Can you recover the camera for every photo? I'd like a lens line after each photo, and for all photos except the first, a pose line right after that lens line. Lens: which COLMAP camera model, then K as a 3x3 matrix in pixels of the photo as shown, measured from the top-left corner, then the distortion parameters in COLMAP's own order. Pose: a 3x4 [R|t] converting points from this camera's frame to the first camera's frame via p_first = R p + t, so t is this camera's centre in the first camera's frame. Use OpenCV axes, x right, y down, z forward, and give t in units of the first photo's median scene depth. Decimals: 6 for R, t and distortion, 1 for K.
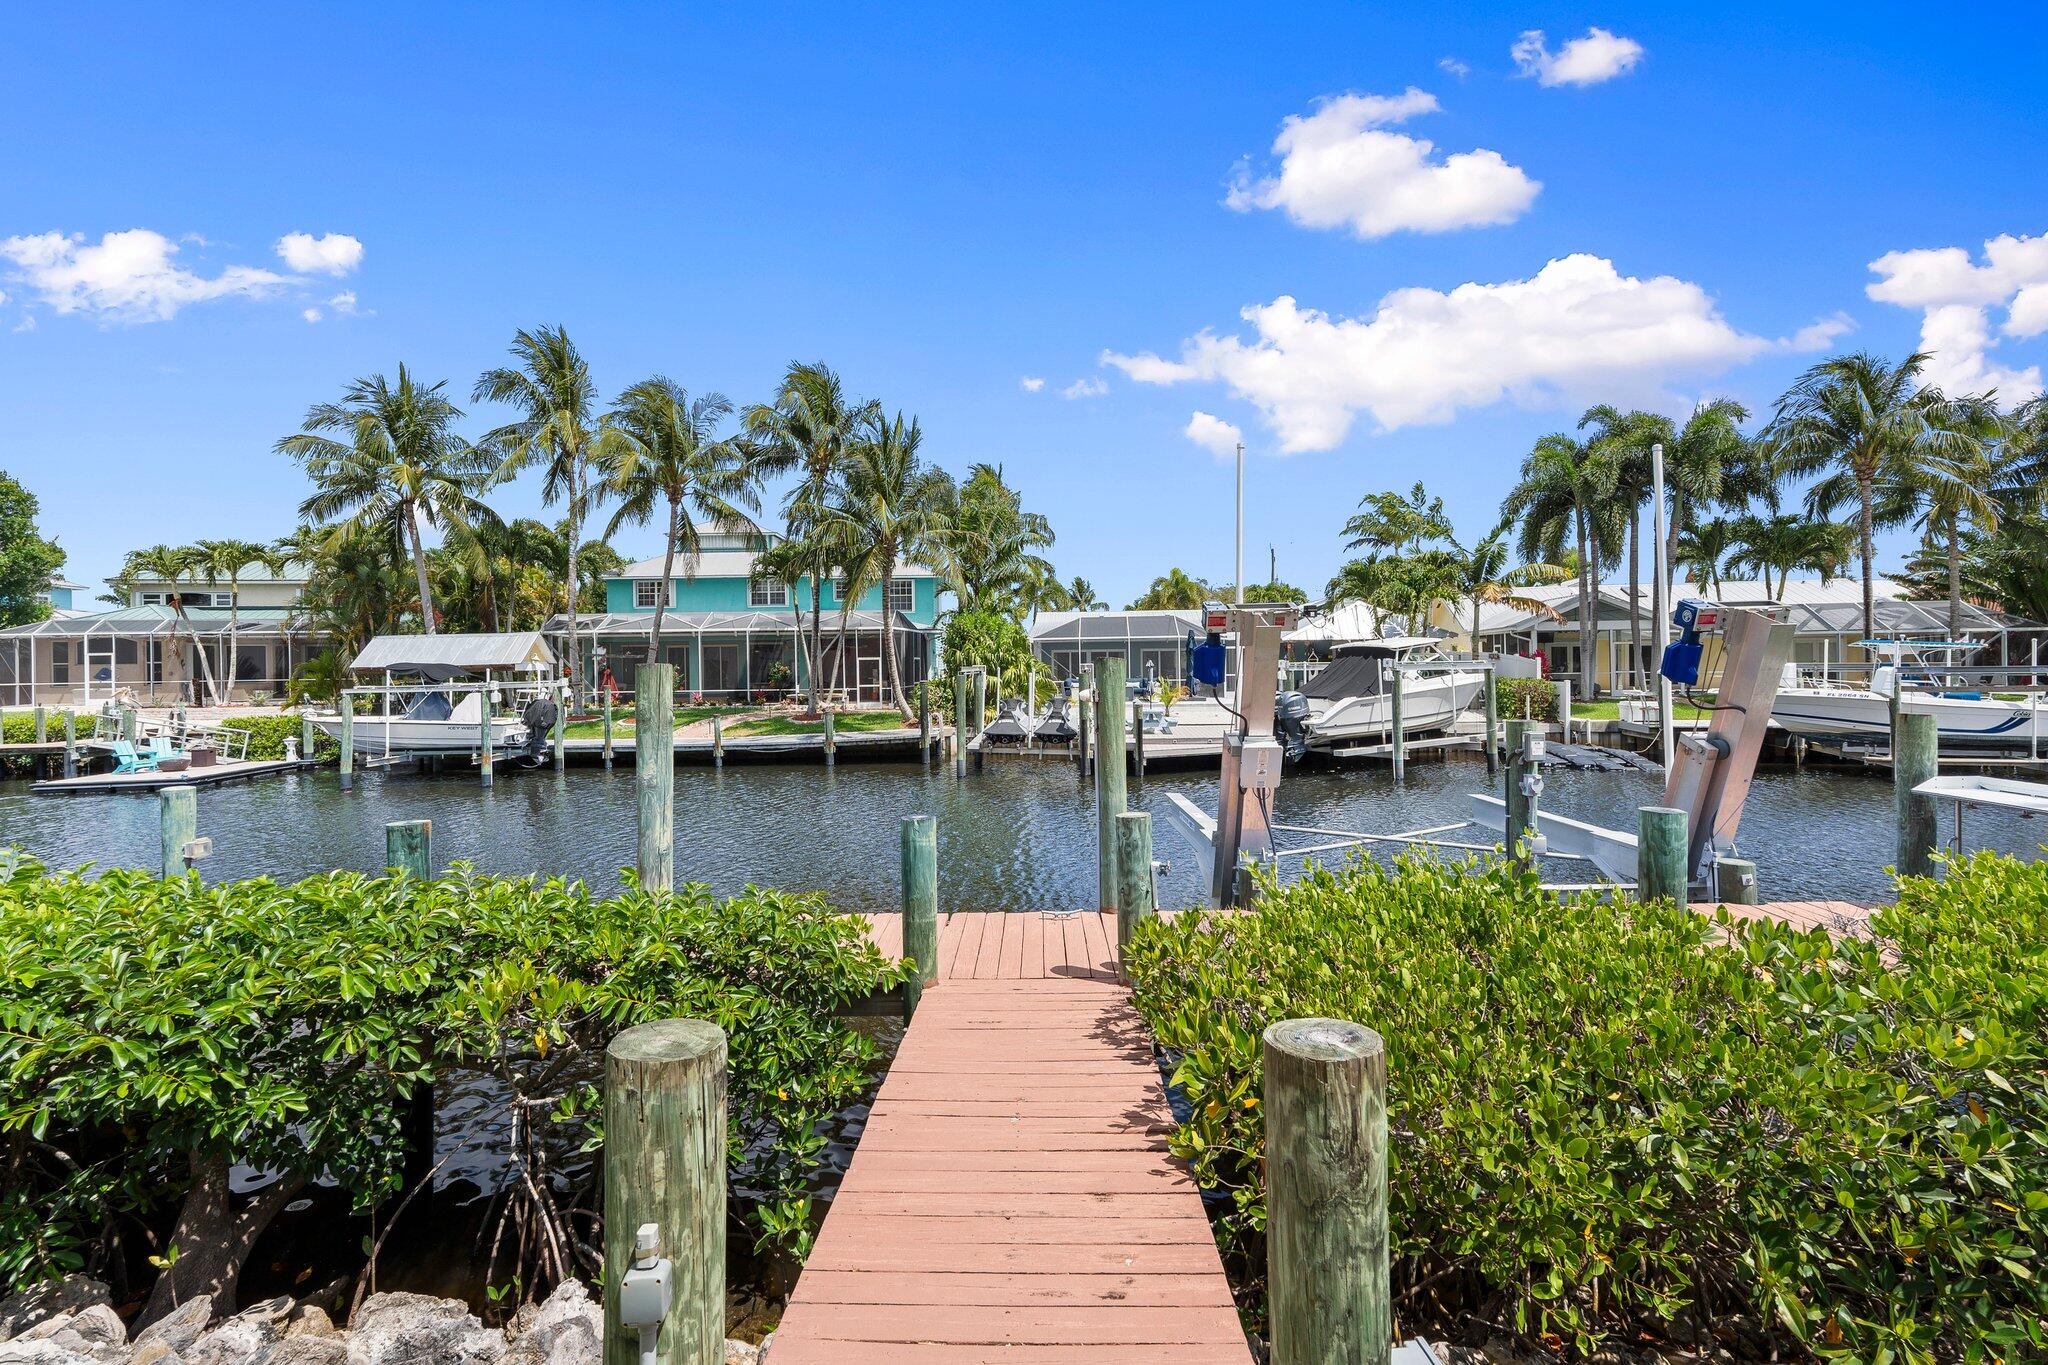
lens RADIAL K [[892.7, 0, 1017.1], [0, 892.7, 682.0], [0, 0, 1]] dist [-0.002797, -0.004203]
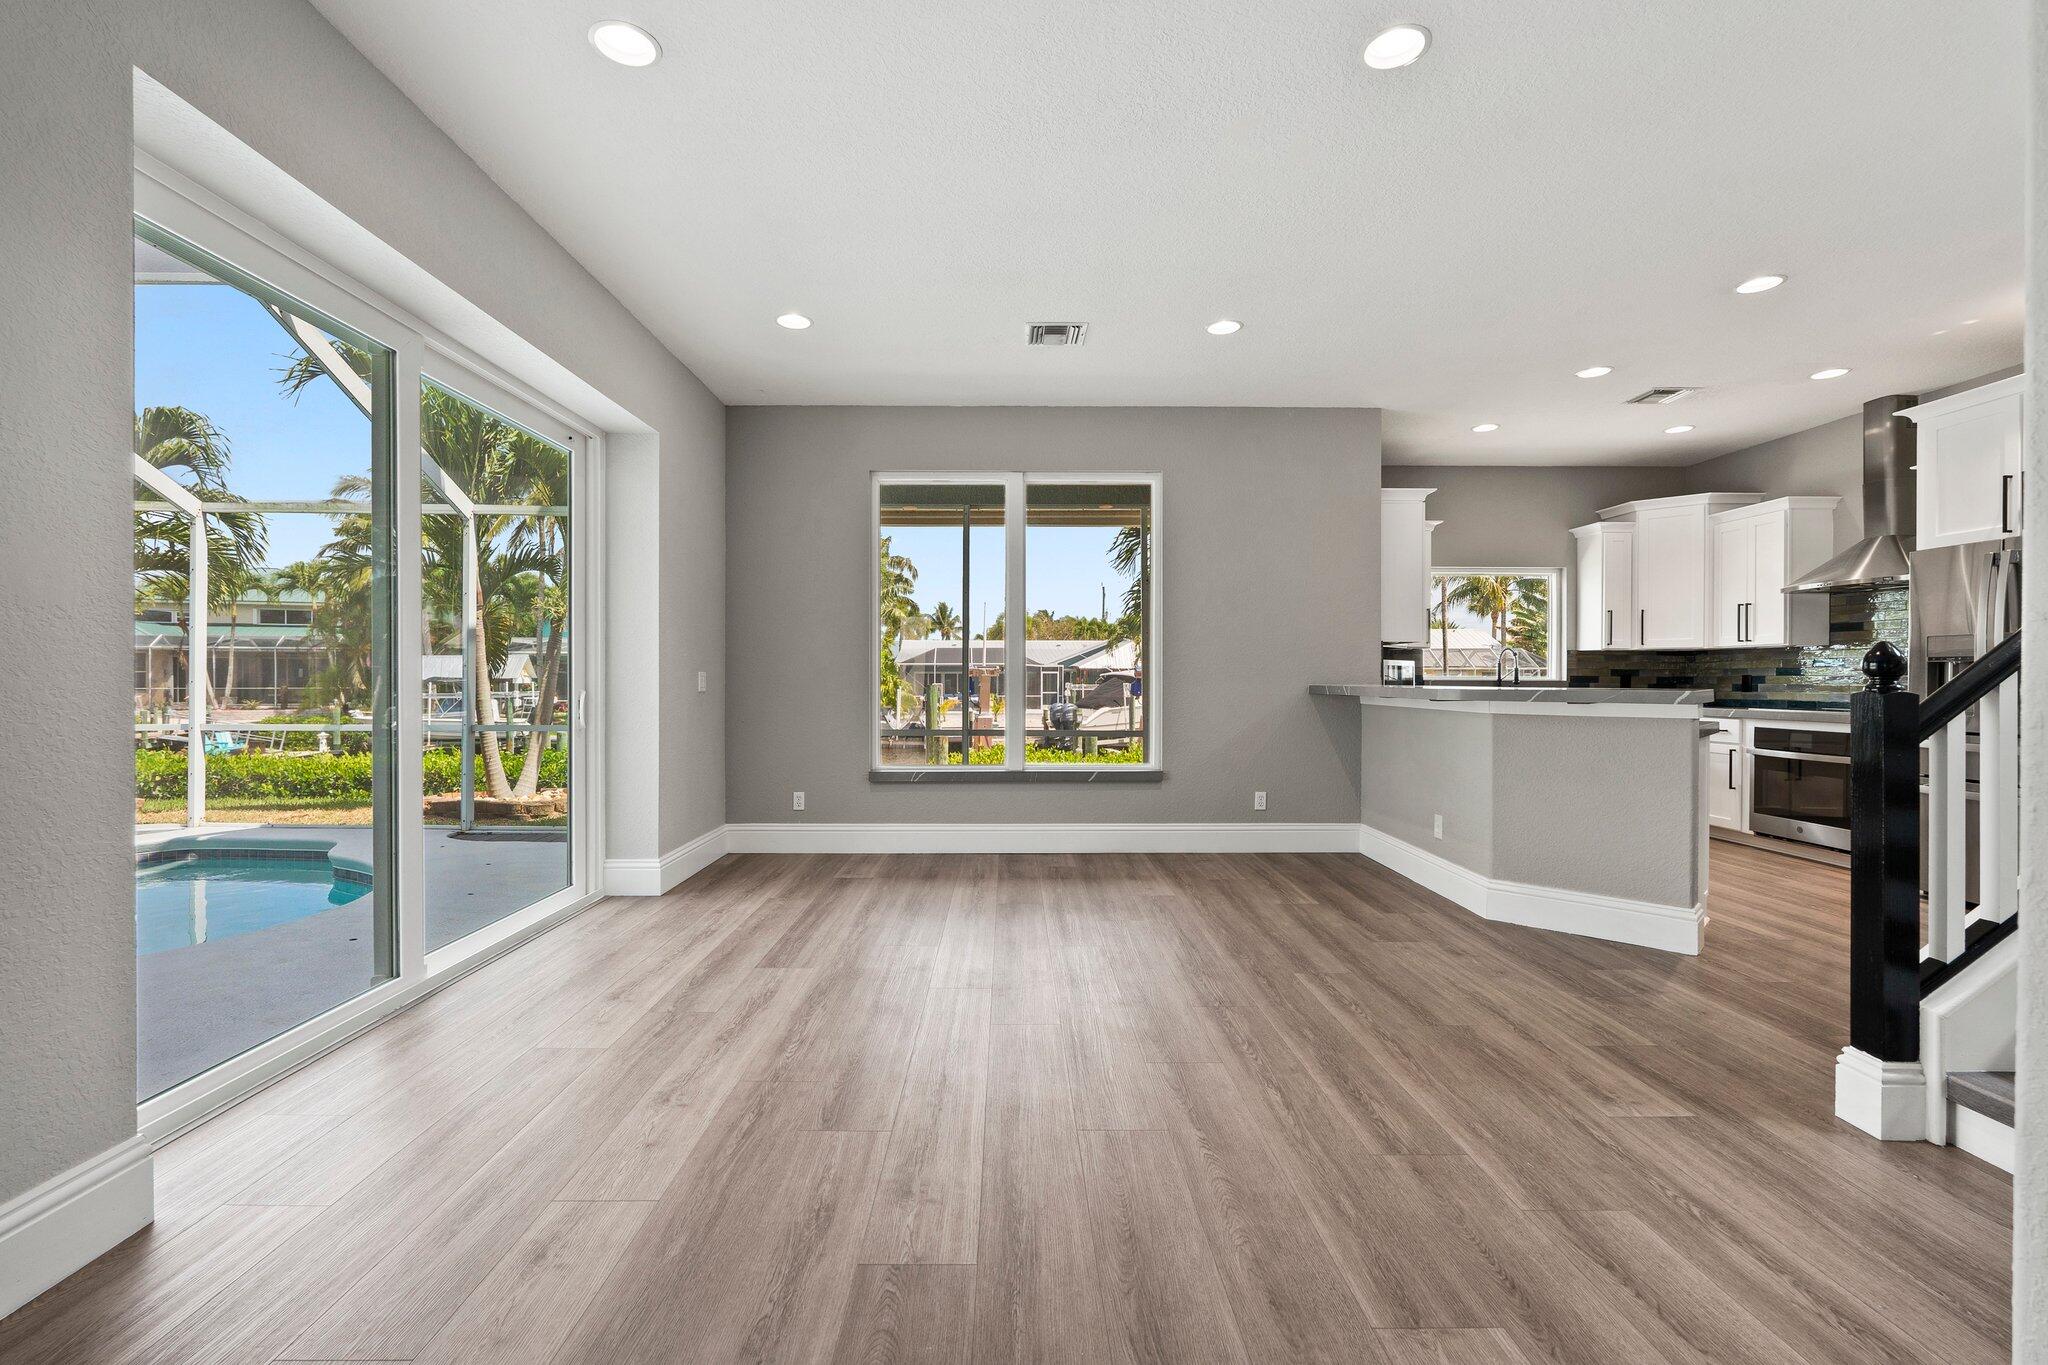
lens RADIAL K [[892.7, 0, 1017.1], [0, 892.7, 682.0], [0, 0, 1]] dist [-0.002797, -0.004203]
pose [[0.988395, 0.011906, 0.151441, -0.012099], [-0.009352, 0.999802, -0.017565, 0.000672], [-0.151620, 0.015945, 0.988310, -0.378861]]
